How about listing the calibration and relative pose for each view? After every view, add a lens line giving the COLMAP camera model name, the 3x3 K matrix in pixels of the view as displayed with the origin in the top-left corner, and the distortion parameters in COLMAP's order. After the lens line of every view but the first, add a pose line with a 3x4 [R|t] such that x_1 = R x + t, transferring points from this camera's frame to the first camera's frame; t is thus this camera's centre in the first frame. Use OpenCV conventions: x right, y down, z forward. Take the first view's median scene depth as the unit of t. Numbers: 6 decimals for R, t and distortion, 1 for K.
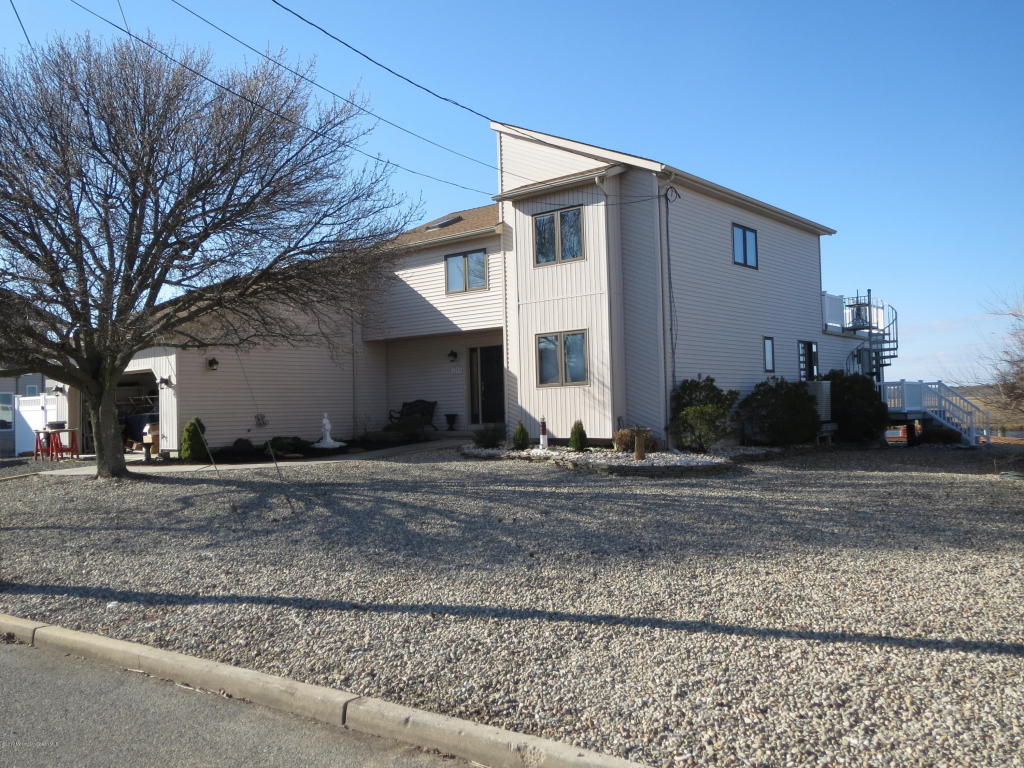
lens RADIAL K [[876.9, 0, 512.0], [0, 876.9, 384.0], [0, 0, 1]] dist [0.017890, 0.011797]
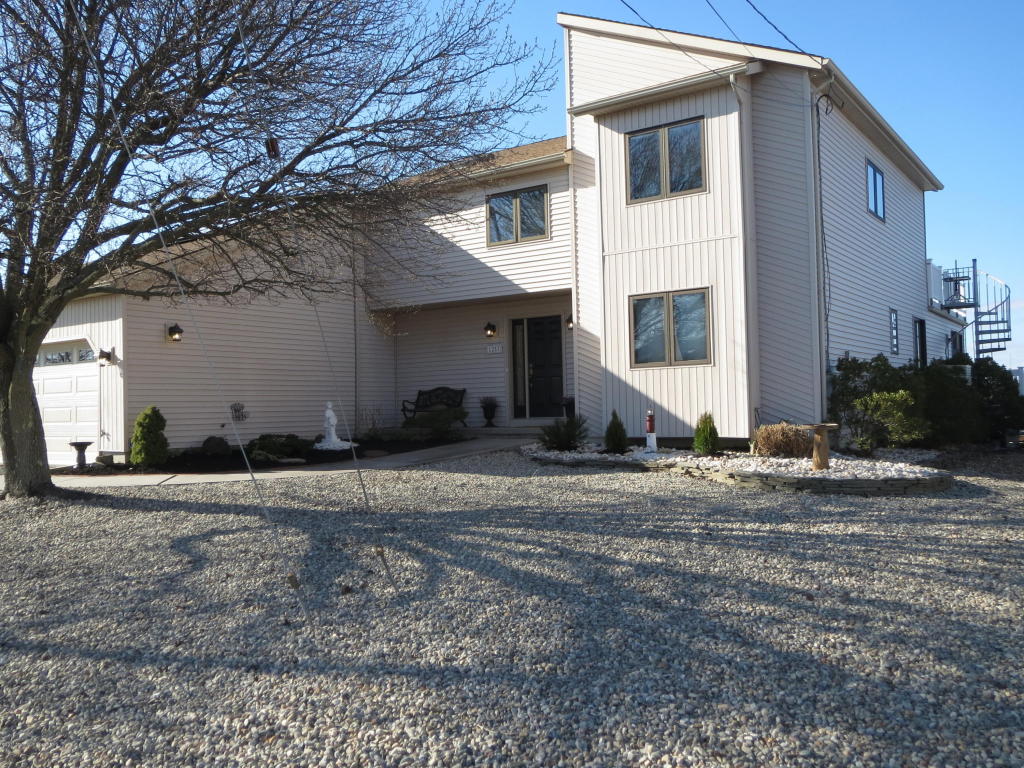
lens RADIAL K [[876.9, 0, 512.0], [0, 876.9, 384.0], [0, 0, 1]] dist [0.017890, 0.011797]
pose [[0.996827, 0.007555, 0.079244, -0.127226], [-0.007753, 0.999968, 0.002185, 0.016140], [-0.079225, -0.002792, 0.996853, 0.272416]]
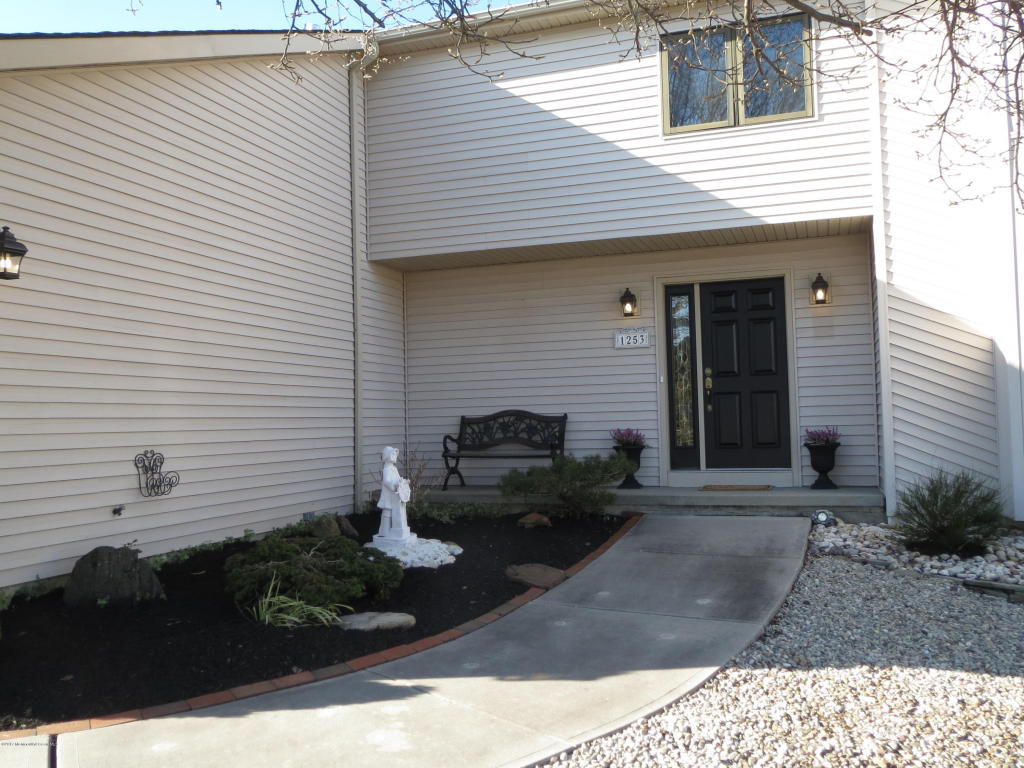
lens RADIAL K [[876.9, 0, 512.0], [0, 876.9, 384.0], [0, 0, 1]] dist [0.017890, 0.011797]
pose [[0.939668, 0.020124, 0.341496, -0.299654], [-0.013294, 0.999662, -0.022331, 0.018131], [-0.341830, 0.016444, 0.939618, 0.743475]]
